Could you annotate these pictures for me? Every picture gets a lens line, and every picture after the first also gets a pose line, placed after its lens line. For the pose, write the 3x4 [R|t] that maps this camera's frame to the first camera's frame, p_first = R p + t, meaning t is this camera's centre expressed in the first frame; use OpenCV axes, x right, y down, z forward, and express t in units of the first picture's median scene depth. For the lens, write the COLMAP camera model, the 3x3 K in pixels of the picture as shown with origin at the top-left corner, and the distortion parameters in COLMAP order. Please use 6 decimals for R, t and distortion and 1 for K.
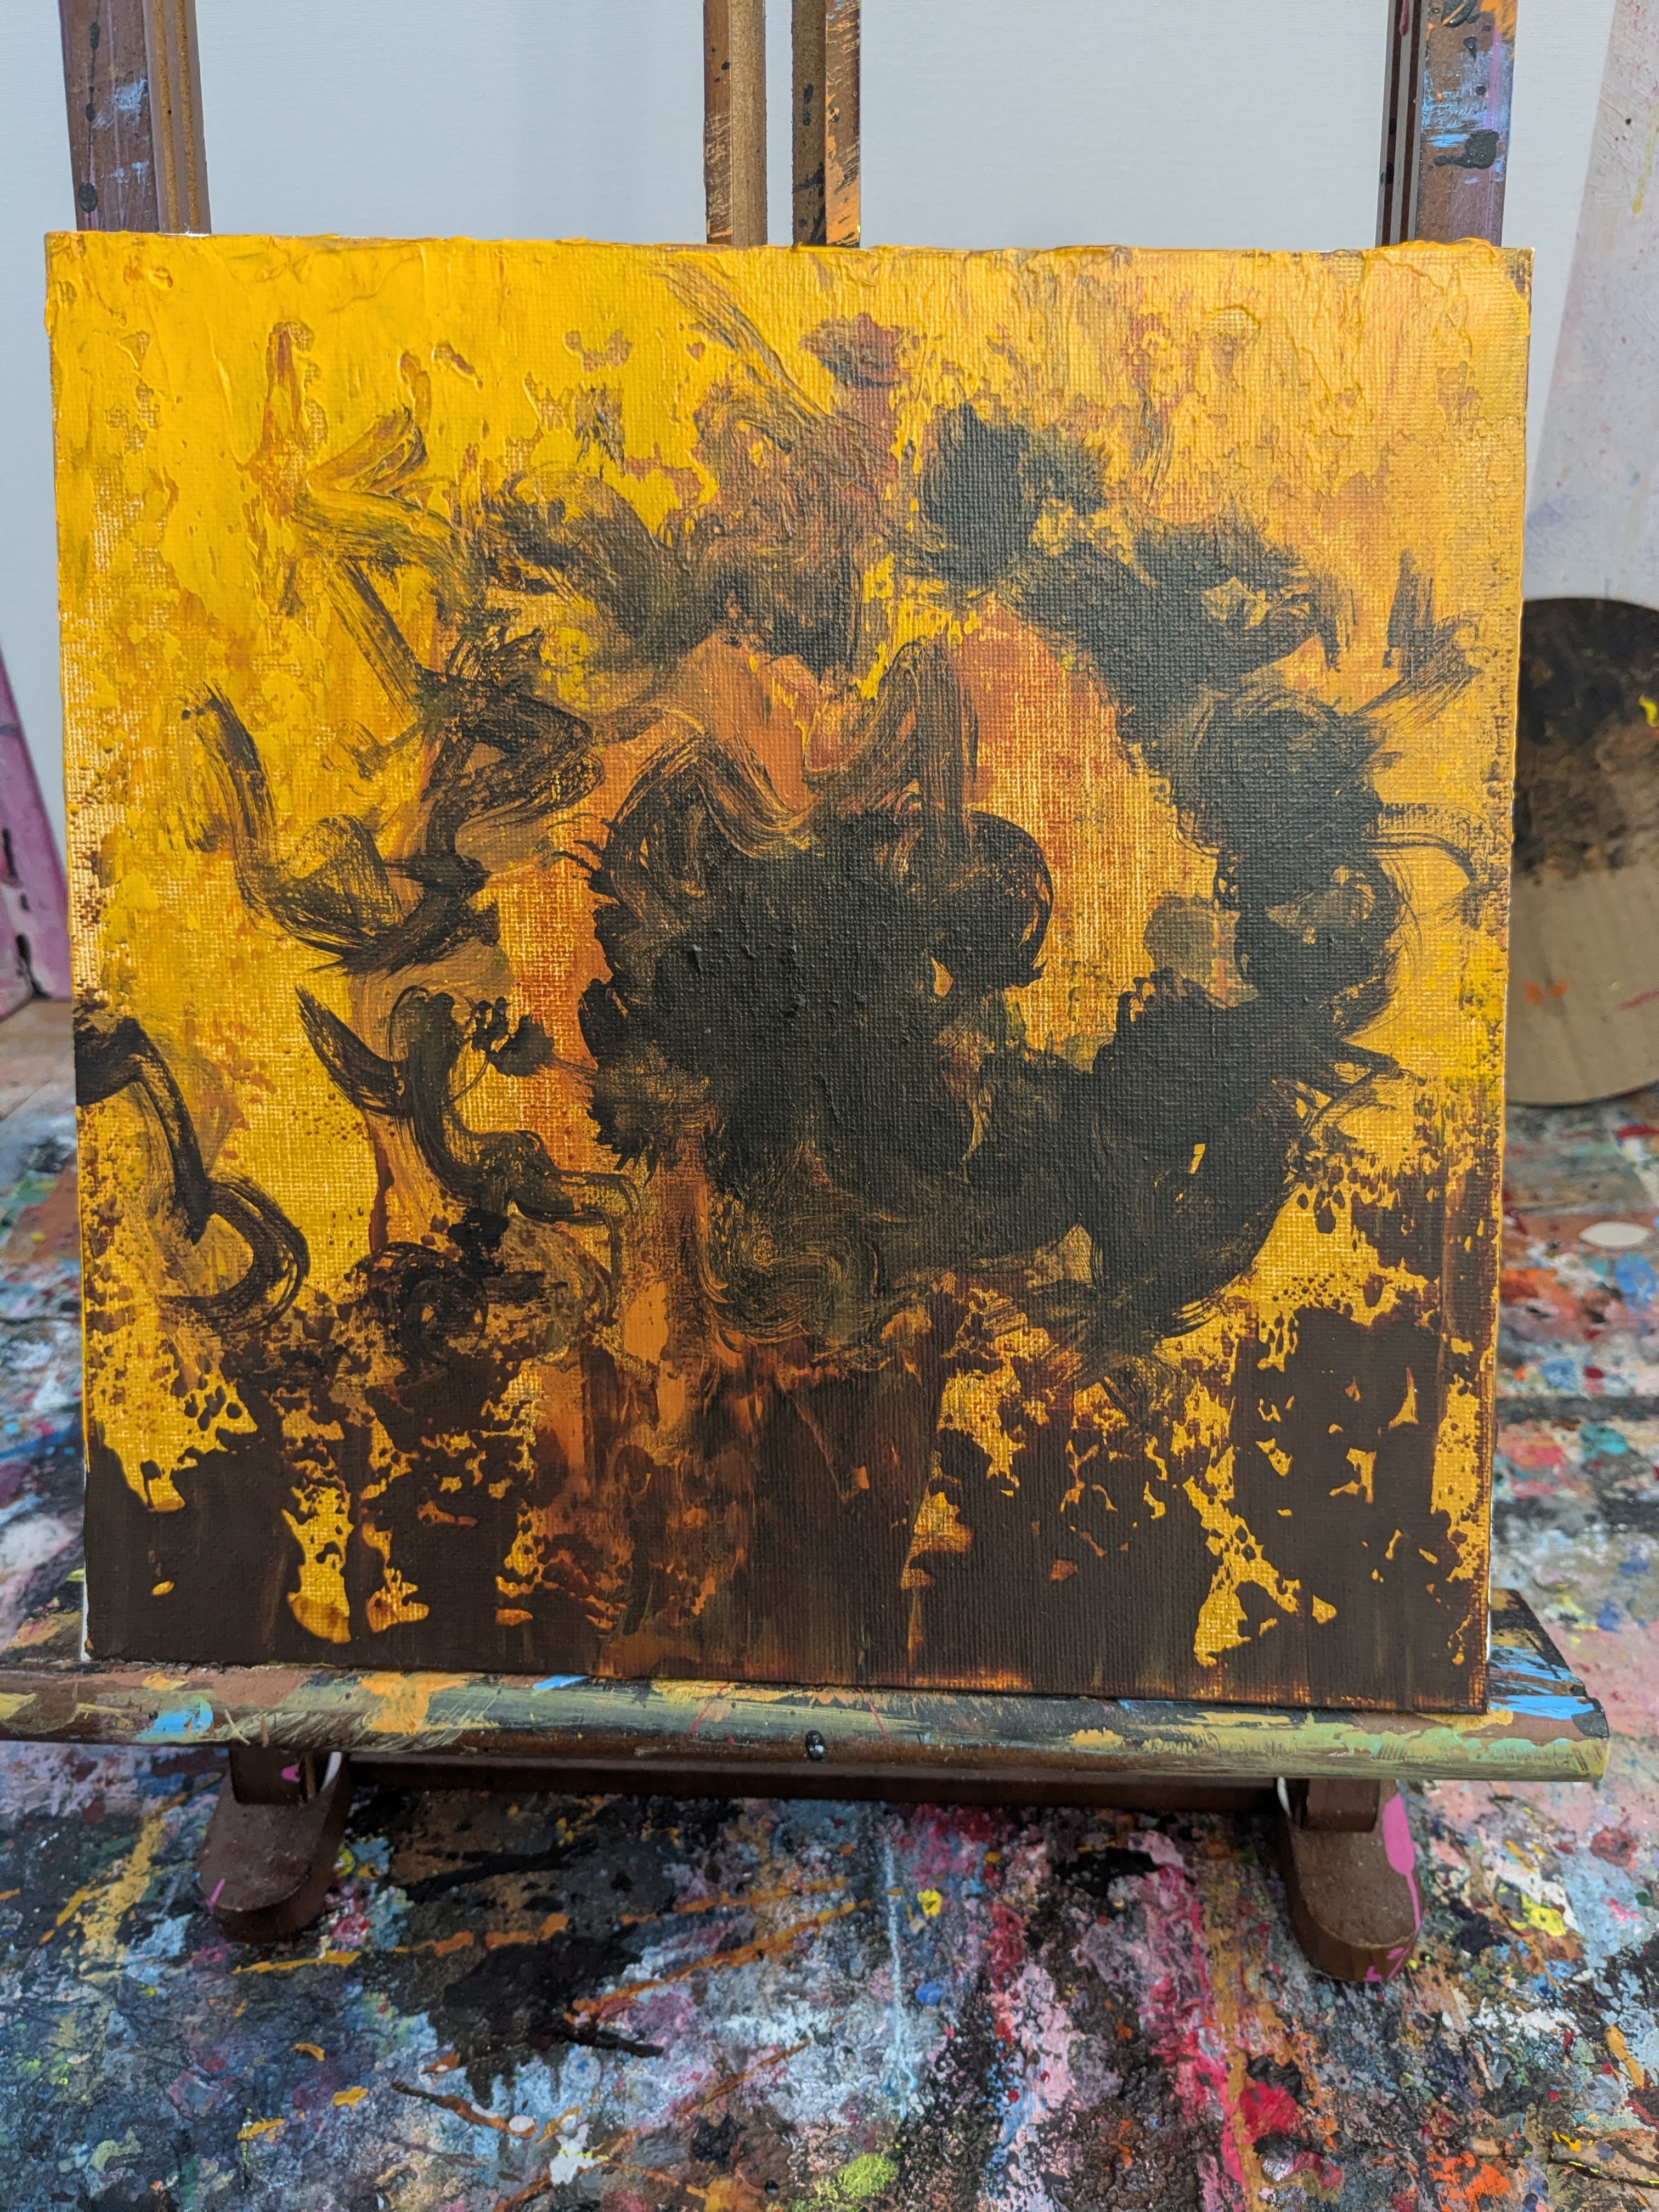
lens RADIAL K [[1642.7, 0, 853.5], [0, 1642.7, 1095.9], [0, 0, 1]] dist [-0.003684, -0.051771]
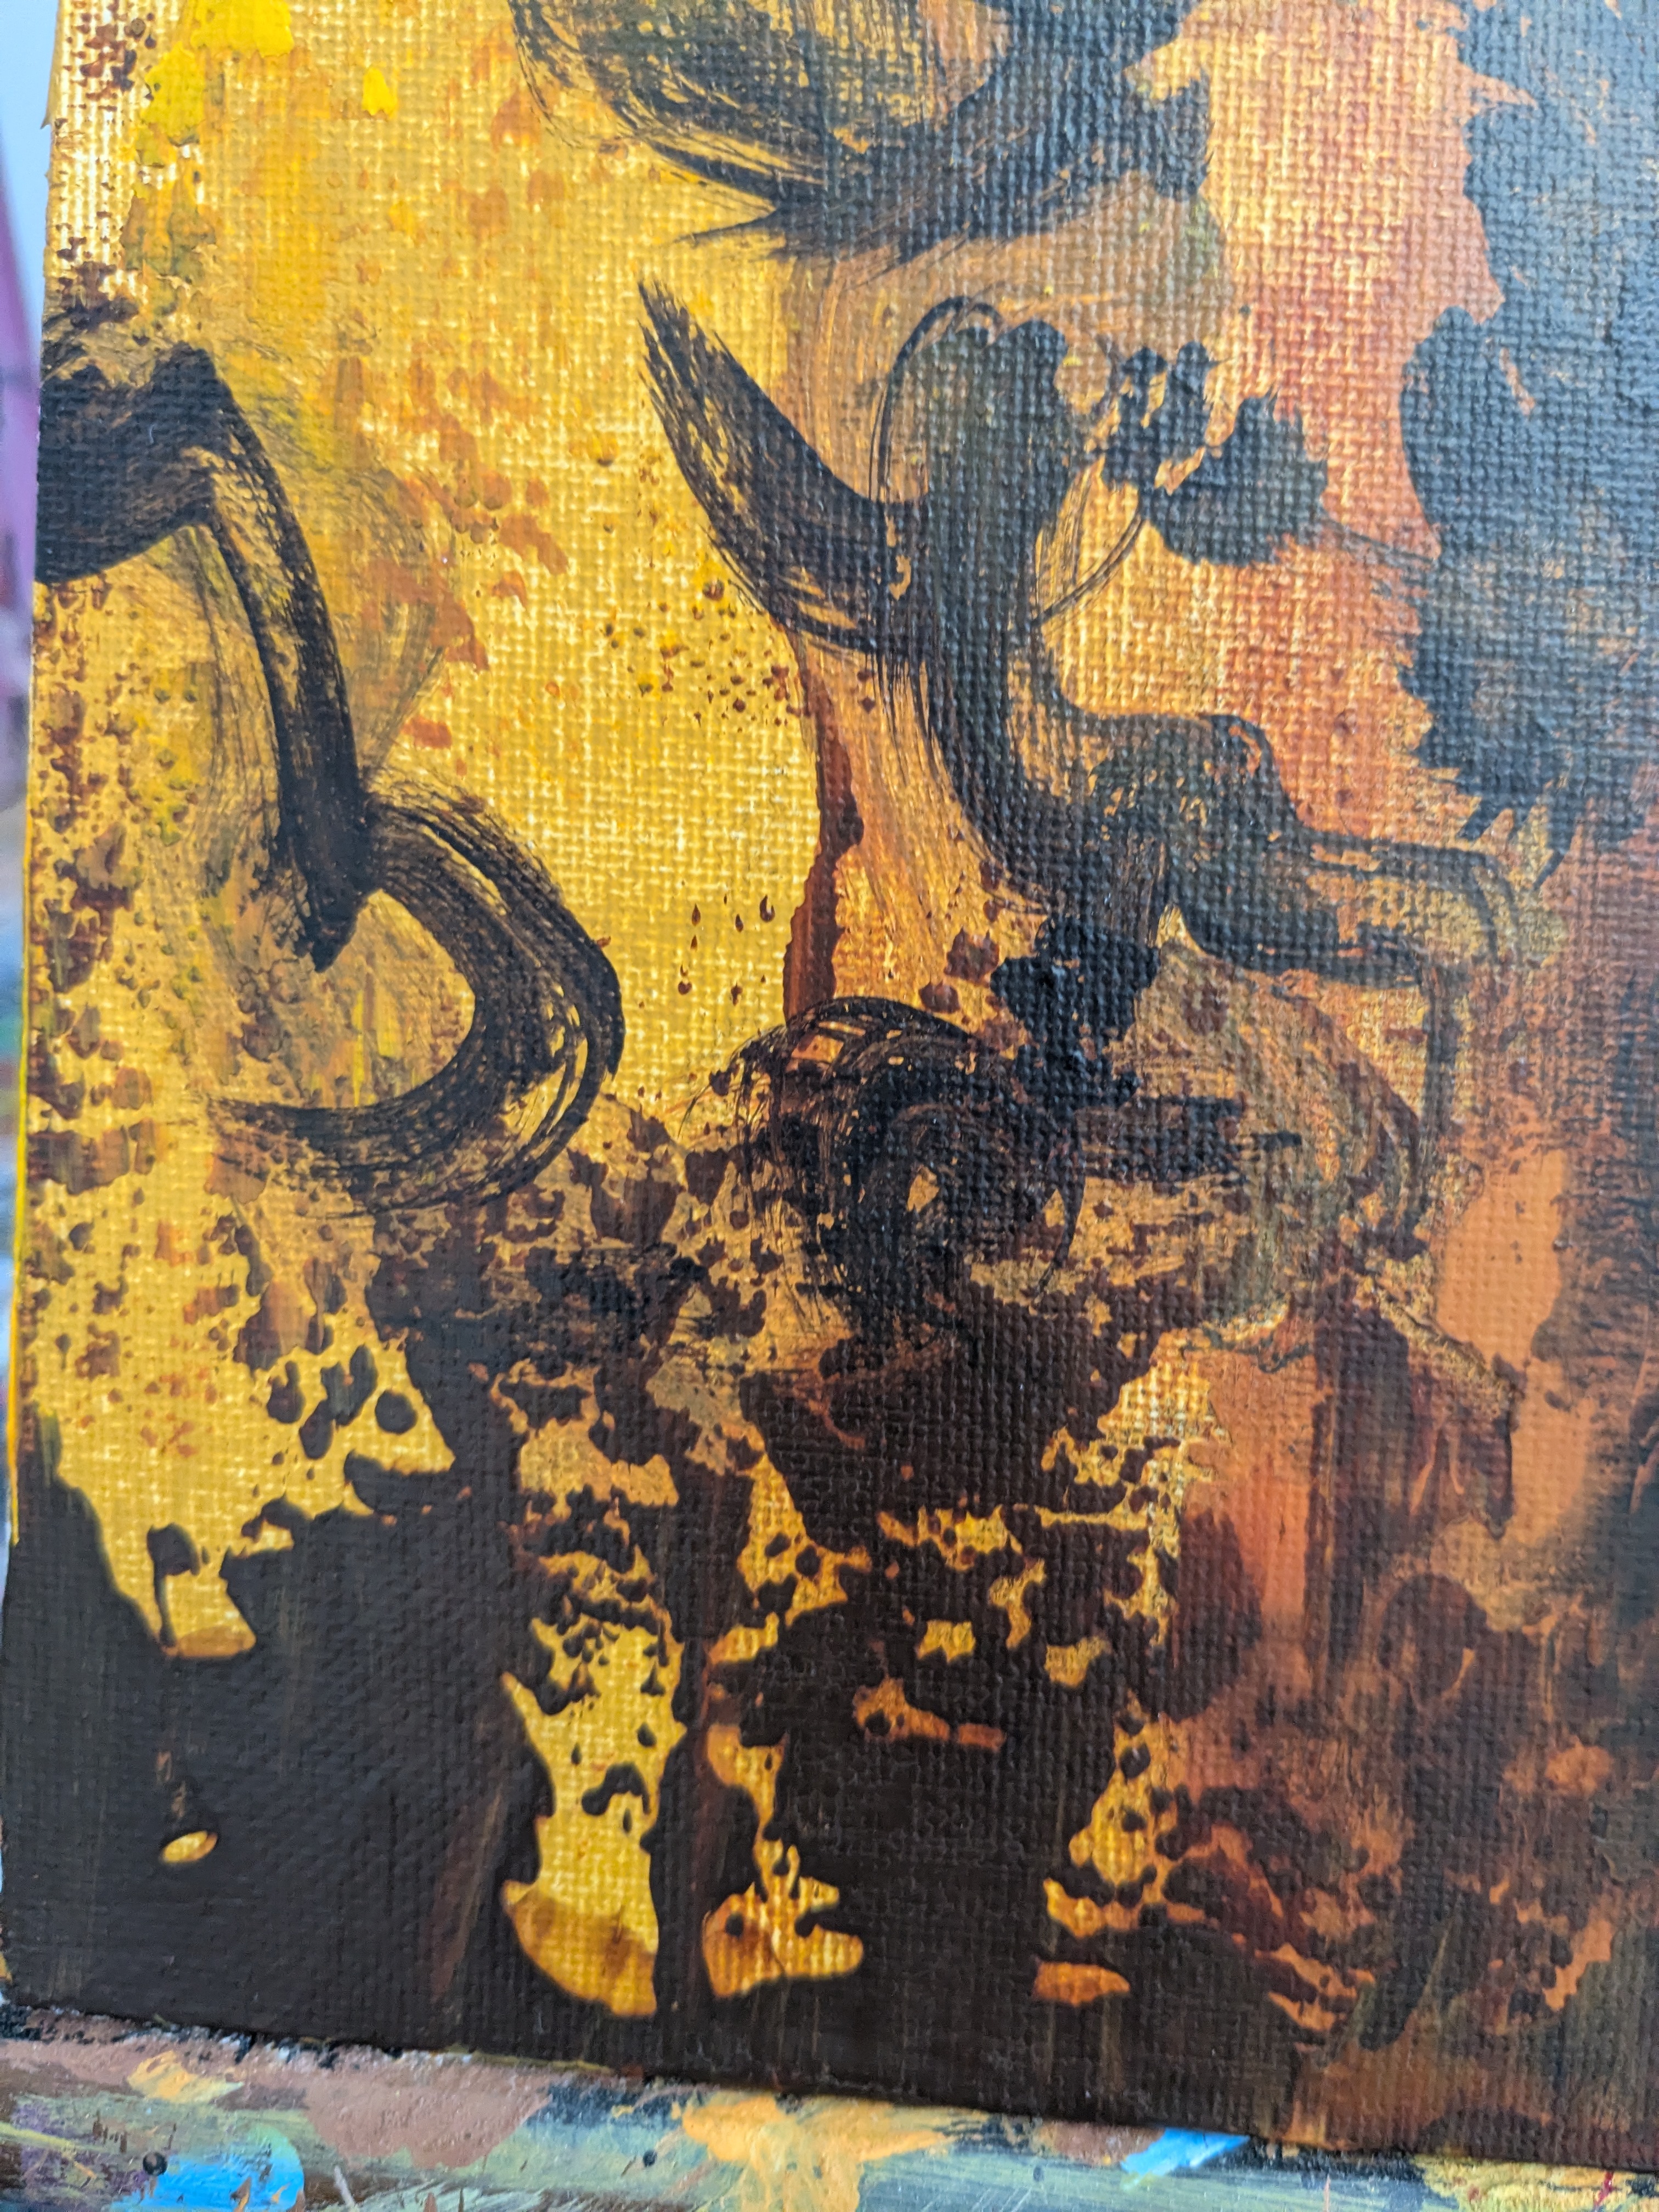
lens RADIAL K [[1642.7, 0, 870.2], [0, 1642.7, 1074.0], [0, 0, 1]] dist [-0.003684, -0.051771]
pose [[0.997665, 0.064709, -0.021867, -0.265126], [-0.064307, 0.997757, 0.018606, 0.099170], [0.023022, -0.017156, 0.999588, 0.622356]]
